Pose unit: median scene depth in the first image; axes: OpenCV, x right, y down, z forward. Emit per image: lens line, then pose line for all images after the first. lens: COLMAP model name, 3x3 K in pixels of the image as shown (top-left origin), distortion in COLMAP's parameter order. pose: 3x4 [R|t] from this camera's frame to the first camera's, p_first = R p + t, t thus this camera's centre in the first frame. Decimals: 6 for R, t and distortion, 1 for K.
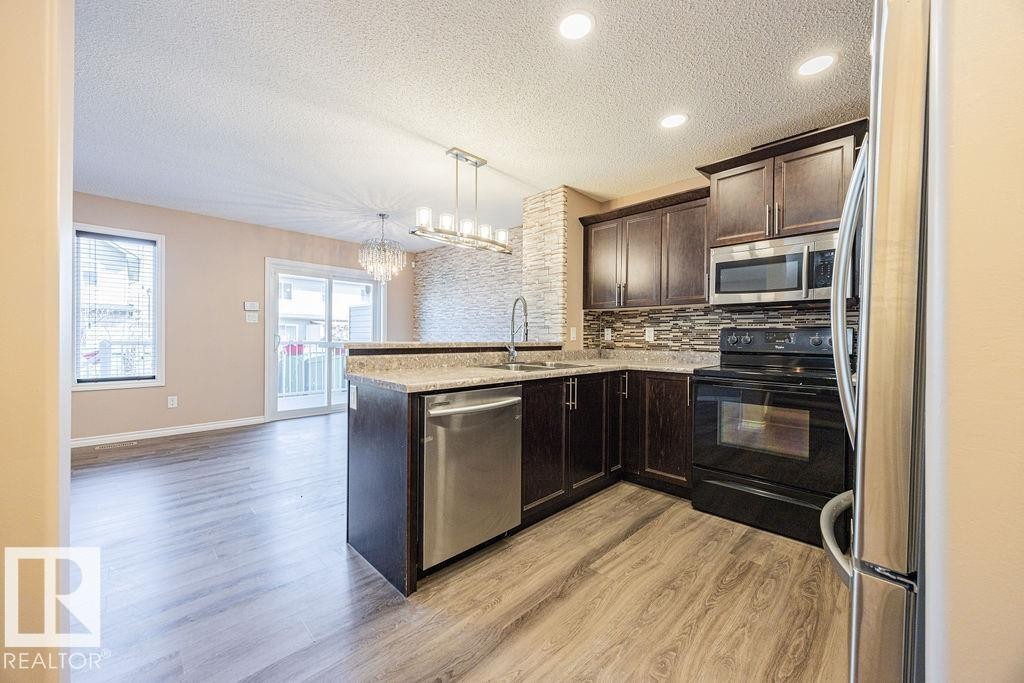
lens RADIAL K [[387.4, 0, 512.0], [0, 387.4, 341.5], [0, 0, 1]] dist [0.000319, 0.000004]
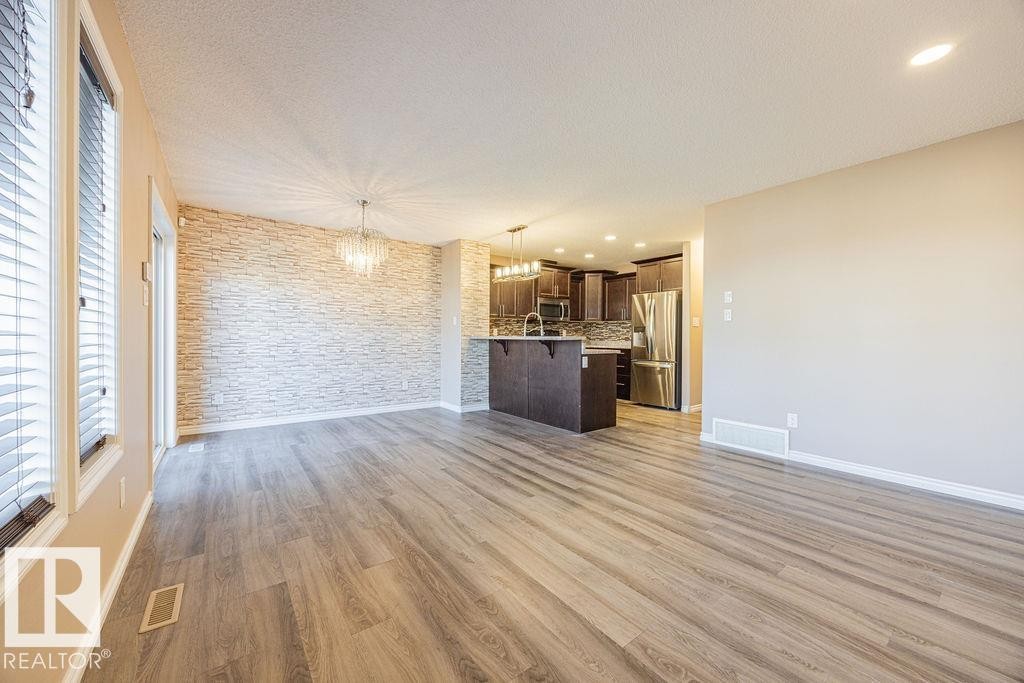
lens RADIAL K [[387.4, 0, 512.0], [0, 387.4, 341.5], [0, 0, 1]] dist [0.000319, 0.000004]
pose [[0.150316, -0.020801, 0.988419, -1.481049], [0.006856, 0.999777, 0.019997, -0.009328], [-0.988614, 0.003771, 0.150425, 0.625431]]
